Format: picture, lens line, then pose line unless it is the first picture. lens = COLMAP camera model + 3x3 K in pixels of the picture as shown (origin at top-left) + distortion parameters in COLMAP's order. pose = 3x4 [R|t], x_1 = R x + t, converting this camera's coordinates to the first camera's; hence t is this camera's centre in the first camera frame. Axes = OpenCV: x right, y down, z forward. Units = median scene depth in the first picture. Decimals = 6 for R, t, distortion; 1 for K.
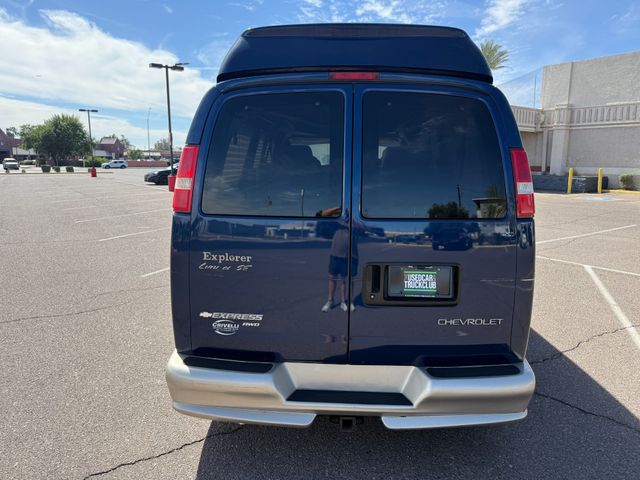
lens RADIAL K [[462.4, 0, 320.0], [0, 462.4, 240.0], [0, 0, 1]] dist [0.003631, -0.006920]
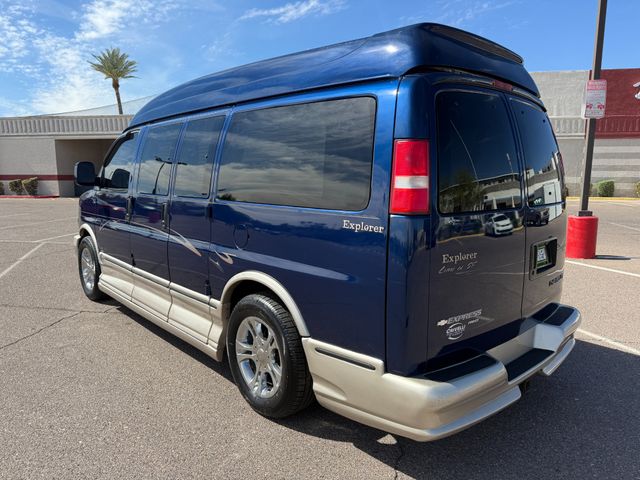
lens RADIAL K [[462.1, 0, 322.4], [0, 462.1, 234.8], [0, 0, 1]] dist [0.003681, -0.005819]
pose [[0.715370, -0.097709, 0.691880, -1.043296], [0.119903, 0.992653, 0.016211, -0.057457], [-0.688381, 0.071361, 0.721830, 0.484119]]
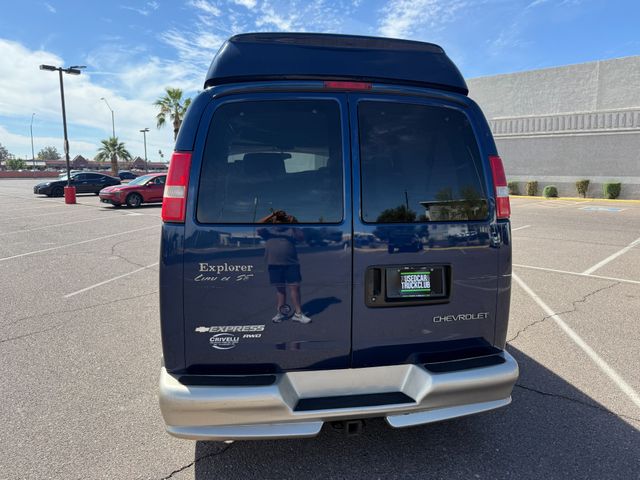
lens RADIAL K [[462.1, 0, 322.4], [0, 462.1, 234.8], [0, 0, 1]] dist [0.003681, -0.005819]
pose [[0.978616, -0.032897, 0.203047, -0.192422], [0.039049, 0.998889, -0.026368, 0.002327], [-0.201954, 0.033733, 0.978814, 0.015379]]
